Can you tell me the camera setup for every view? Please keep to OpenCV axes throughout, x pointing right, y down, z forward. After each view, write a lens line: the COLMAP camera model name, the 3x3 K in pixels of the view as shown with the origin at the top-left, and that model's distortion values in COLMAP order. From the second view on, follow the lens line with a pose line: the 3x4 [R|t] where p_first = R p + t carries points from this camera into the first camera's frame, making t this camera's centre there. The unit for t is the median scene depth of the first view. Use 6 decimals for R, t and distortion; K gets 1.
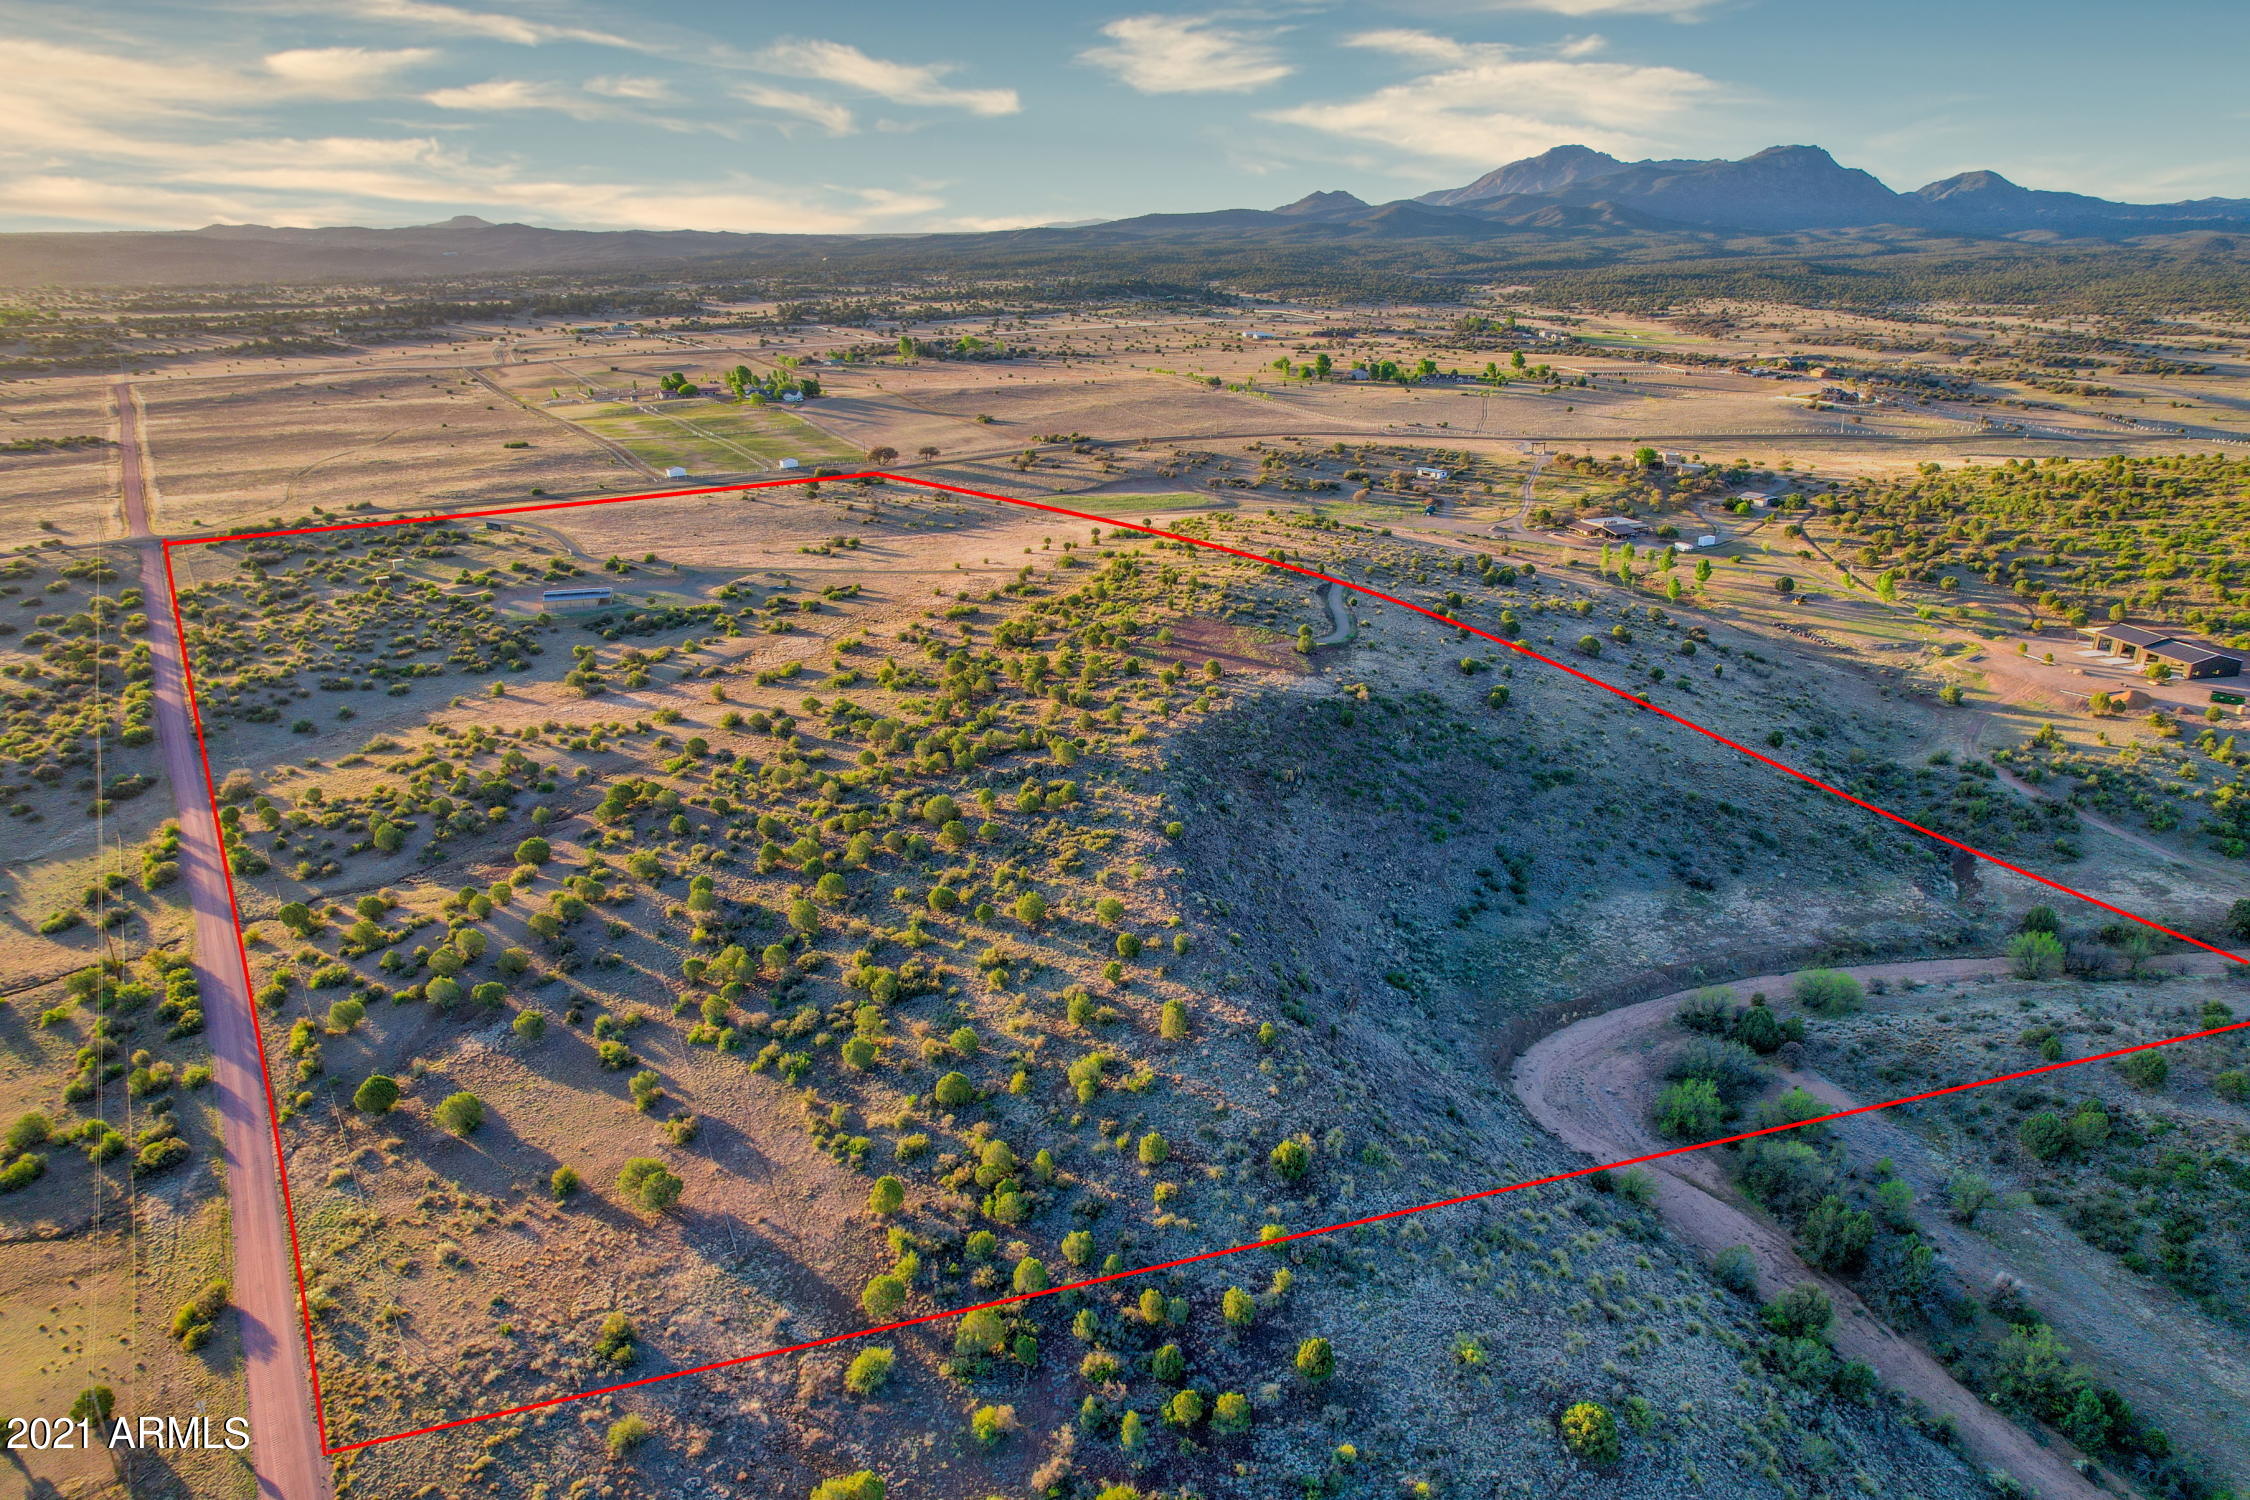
lens RADIAL K [[1442.7, 0, 1136.8], [0, 1442.7, 746.7], [0, 0, 1]] dist [-0.081402, 0.077409]
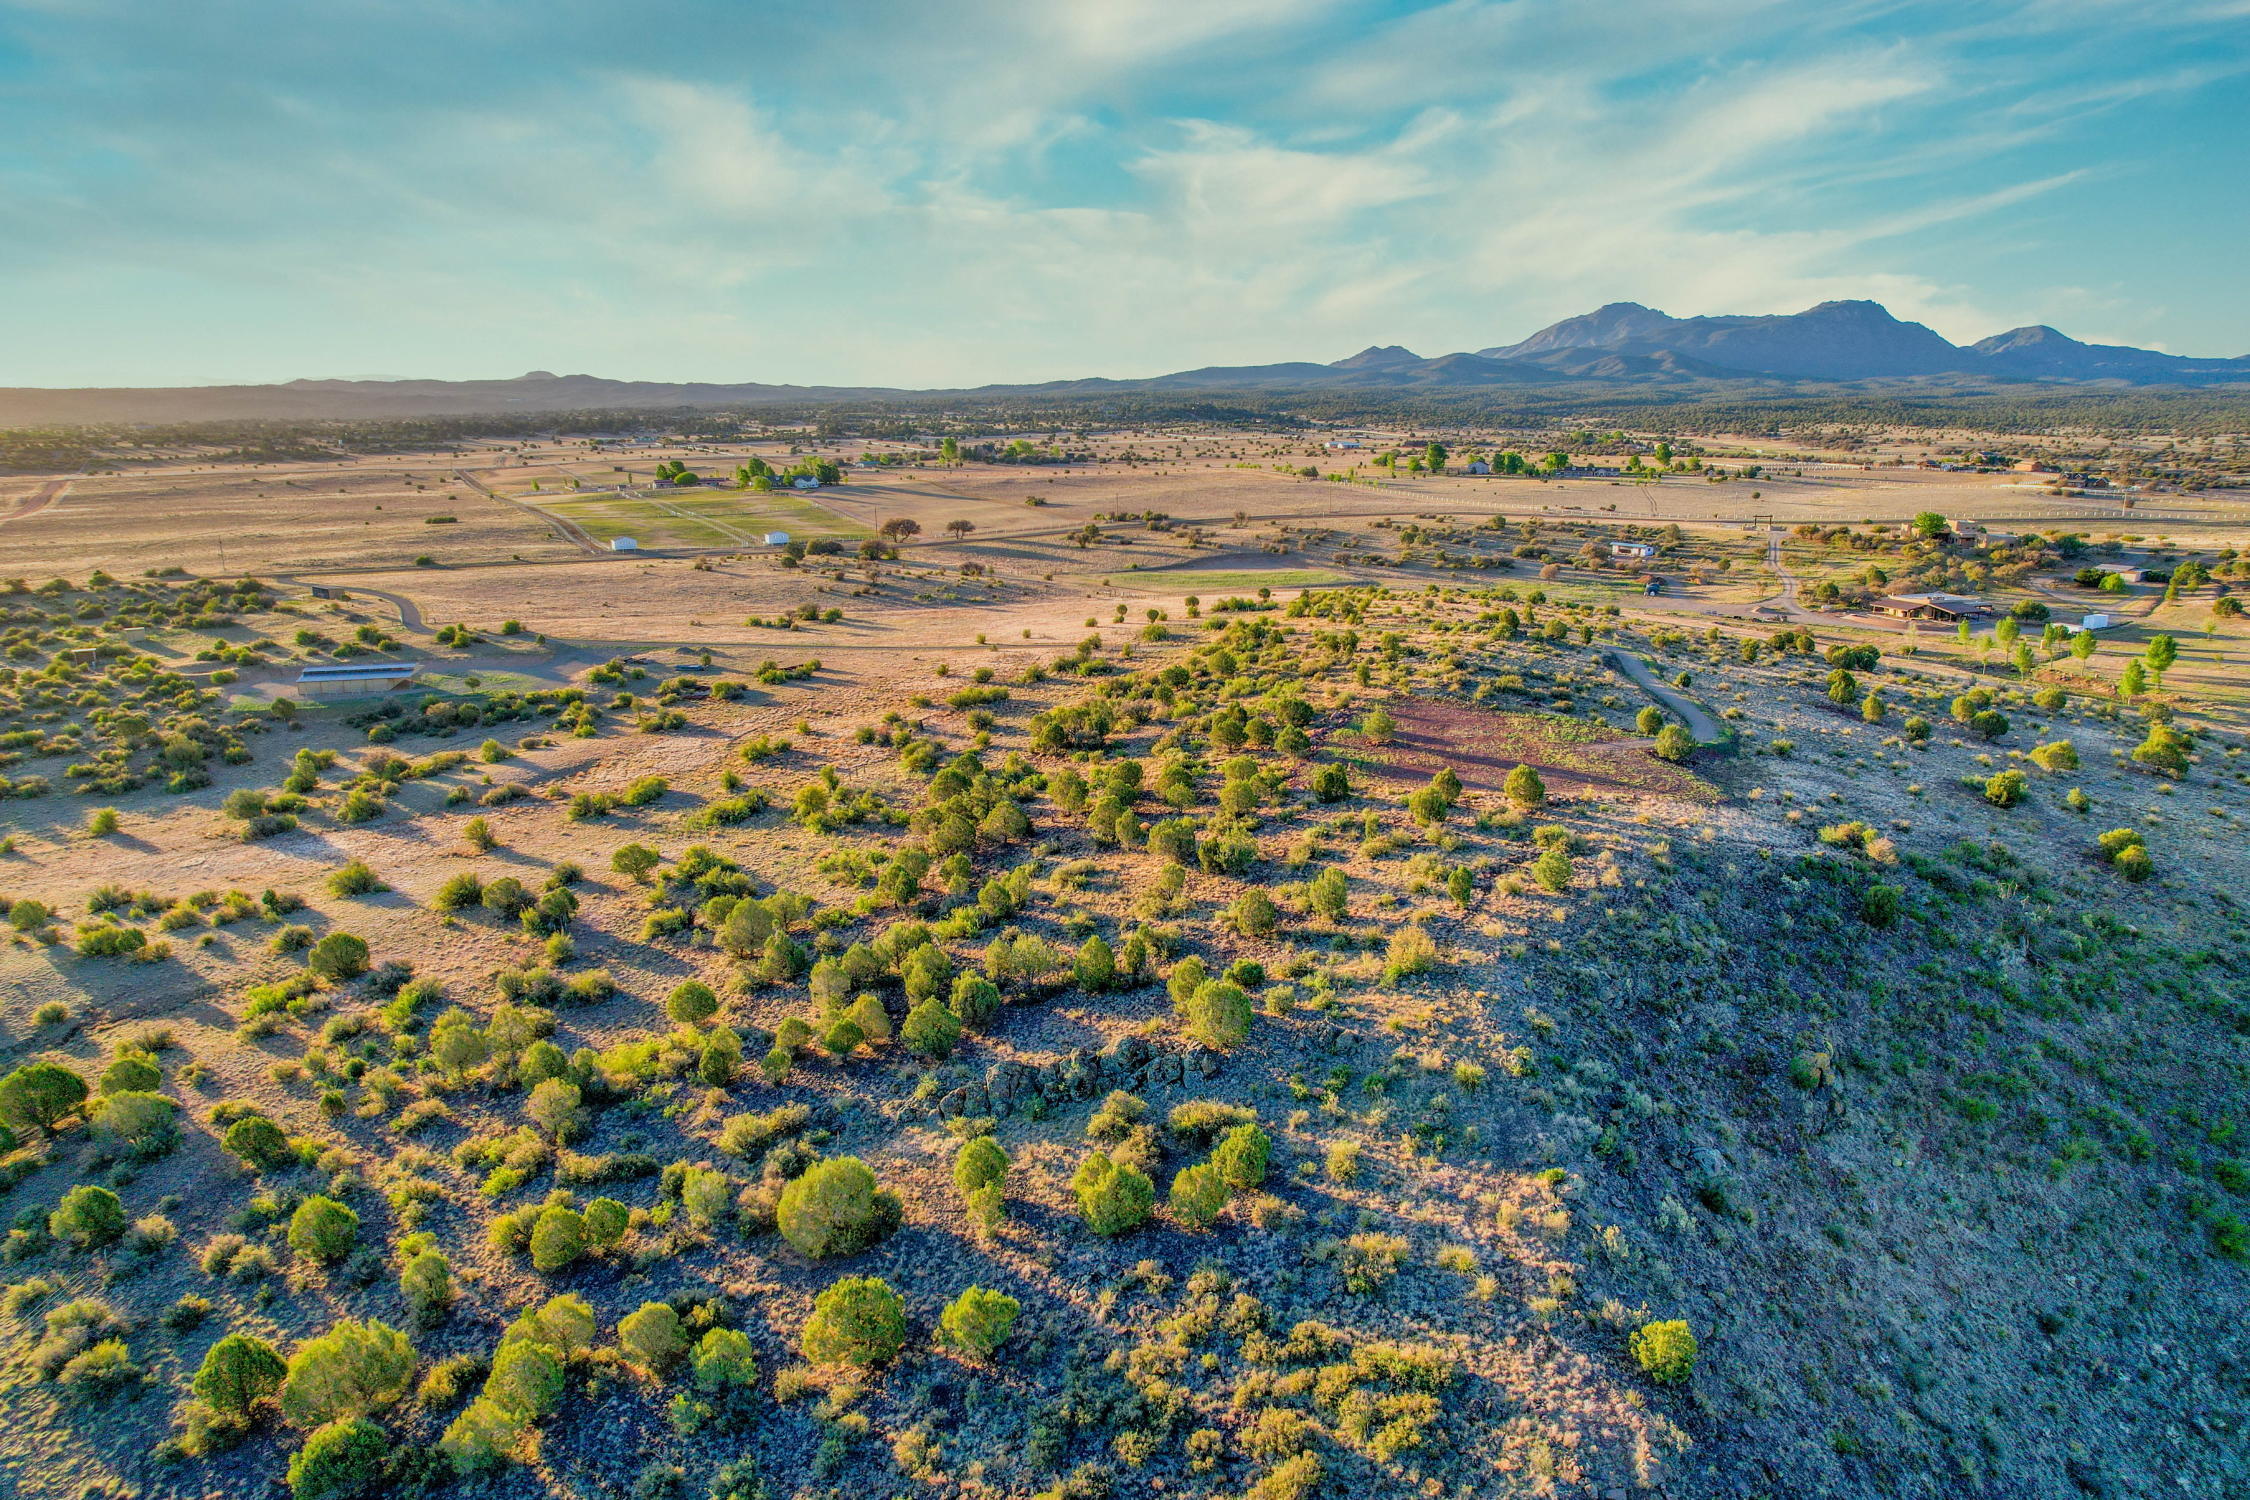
lens RADIAL K [[1442.7, 0, 1136.8], [0, 1442.7, 746.7], [0, 0, 1]] dist [-0.081402, 0.077409]
pose [[0.999333, 0.006007, -0.036013, -0.036690], [-0.009747, 0.994468, -0.104589, -0.014712], [0.035185, 0.104871, 0.993863, 0.419652]]
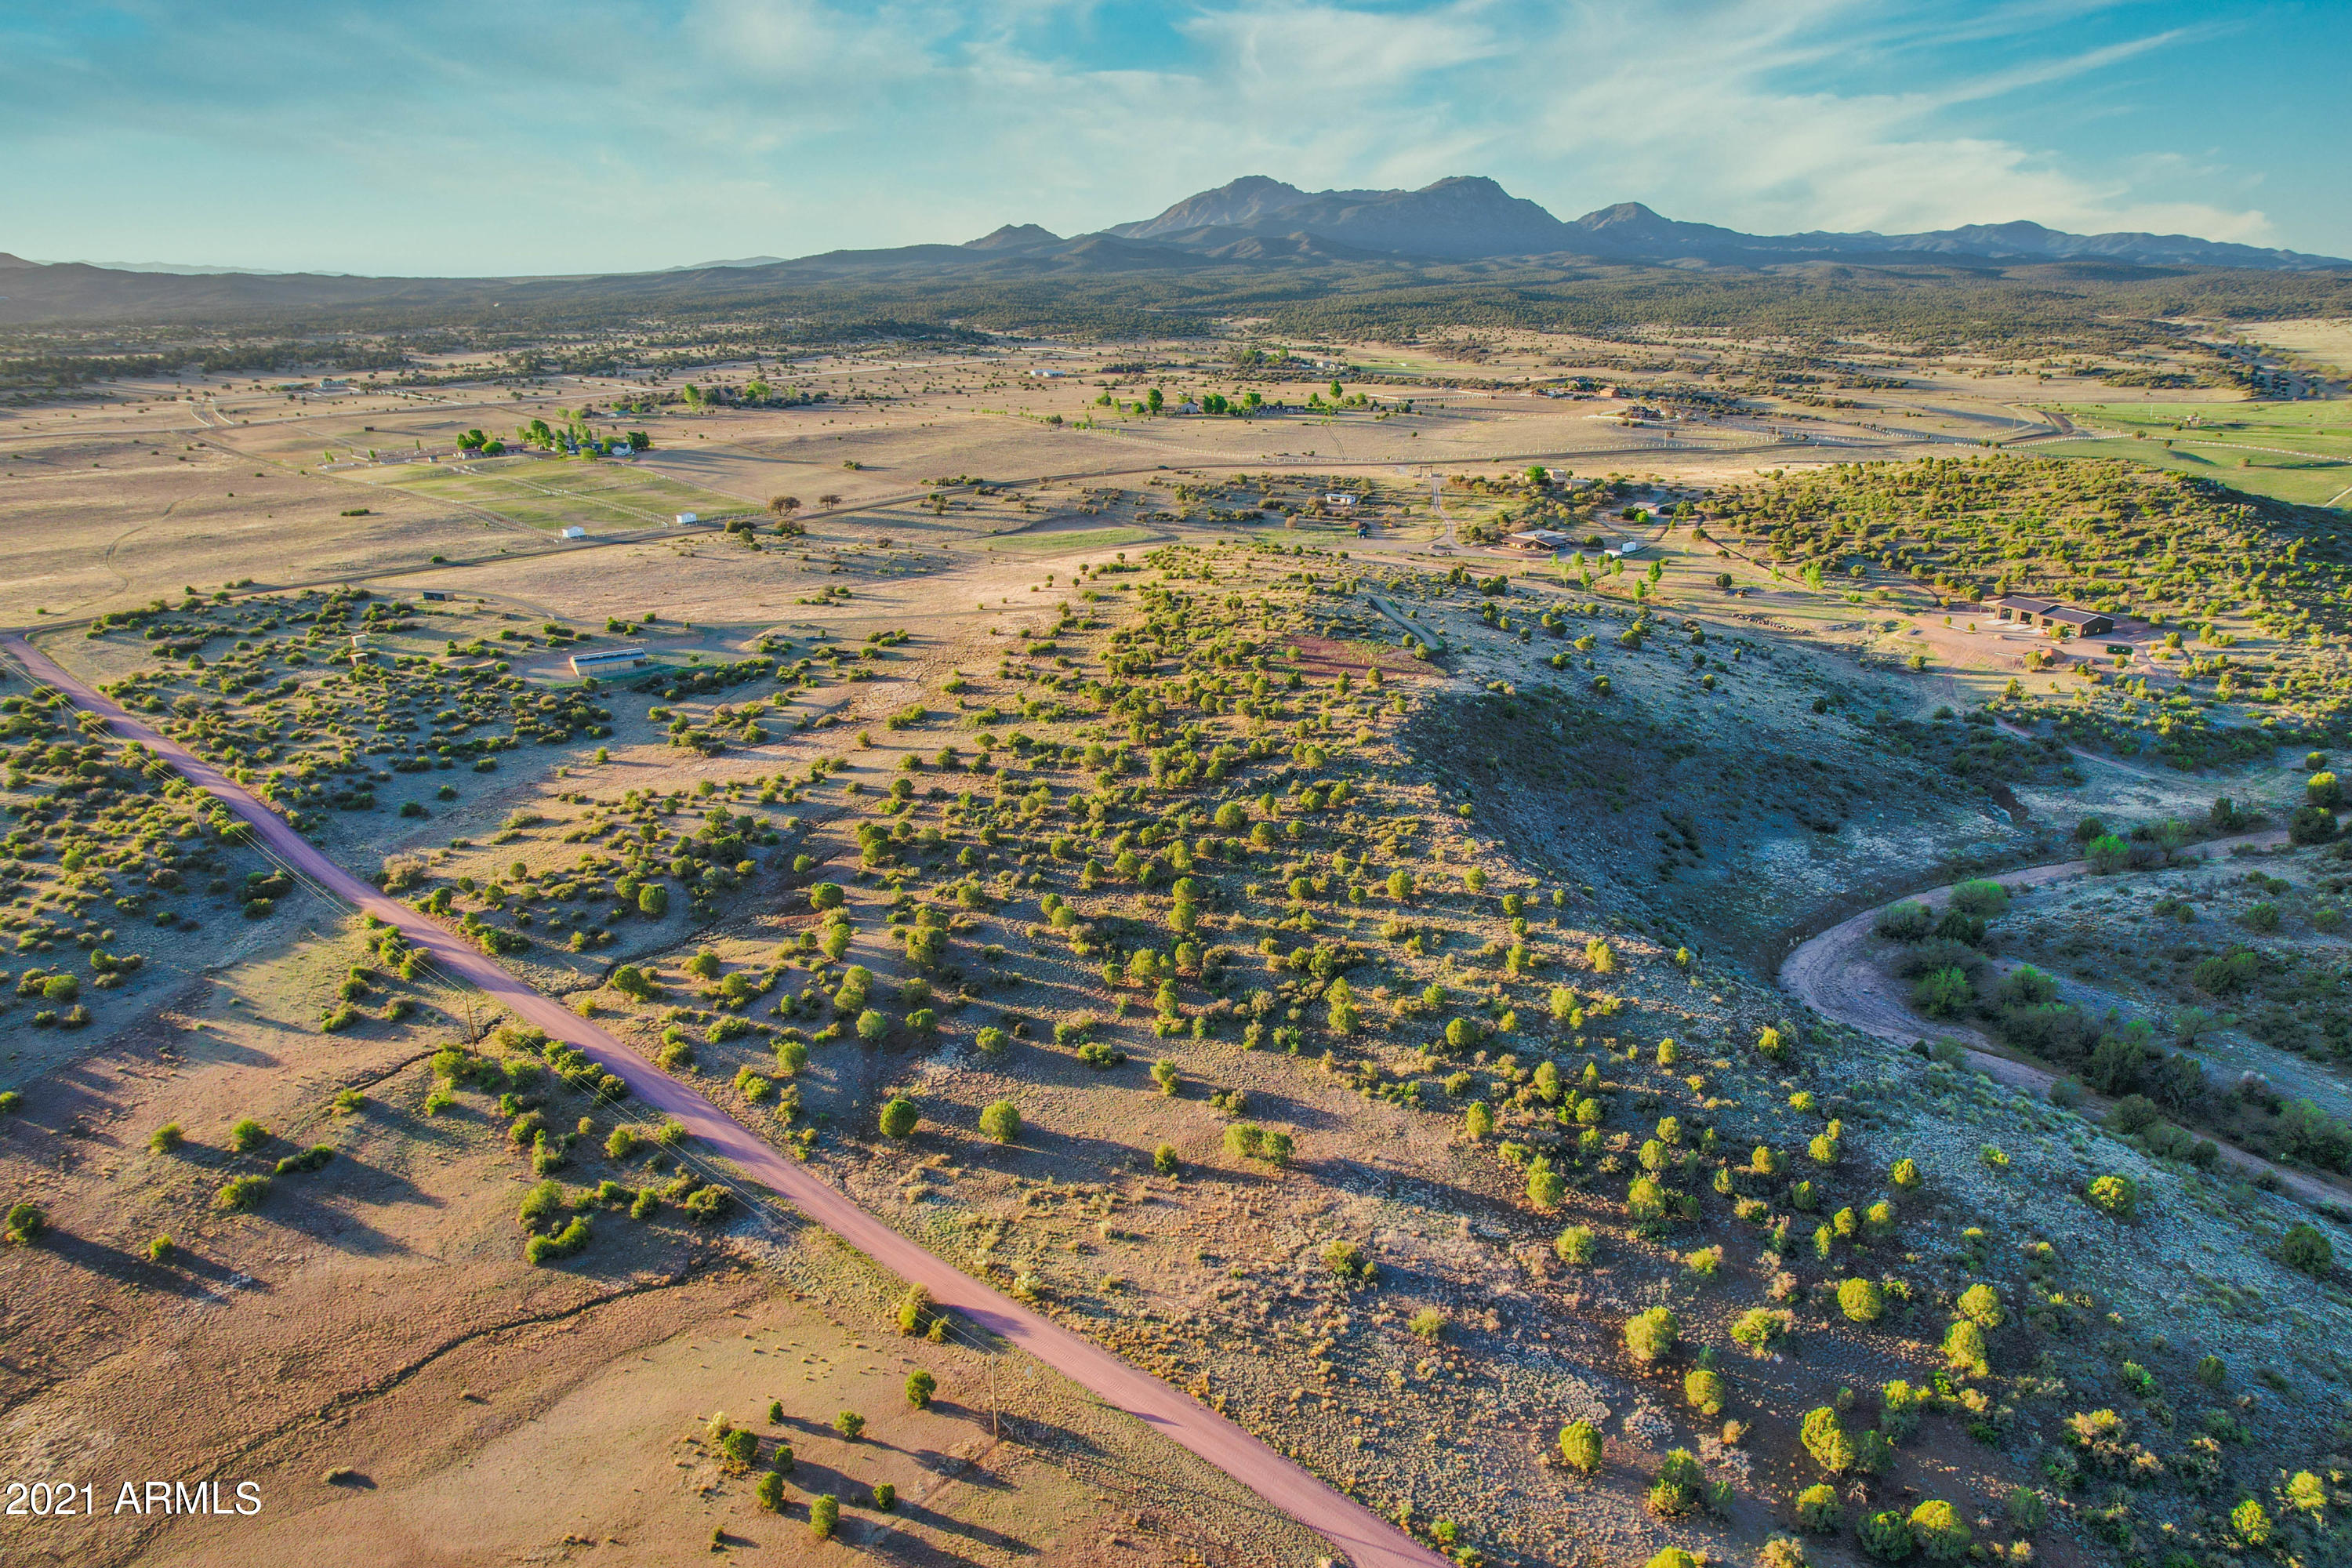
lens RADIAL K [[1508.1, 0, 1188.3], [0, 1508.1, 780.5], [0, 0, 1]] dist [-0.081402, 0.077409]
pose [[0.971236, -0.083138, 0.223136, -0.253051], [0.086401, 0.996249, -0.004880, 0.012447], [-0.221893, 0.024018, 0.974775, -0.045230]]
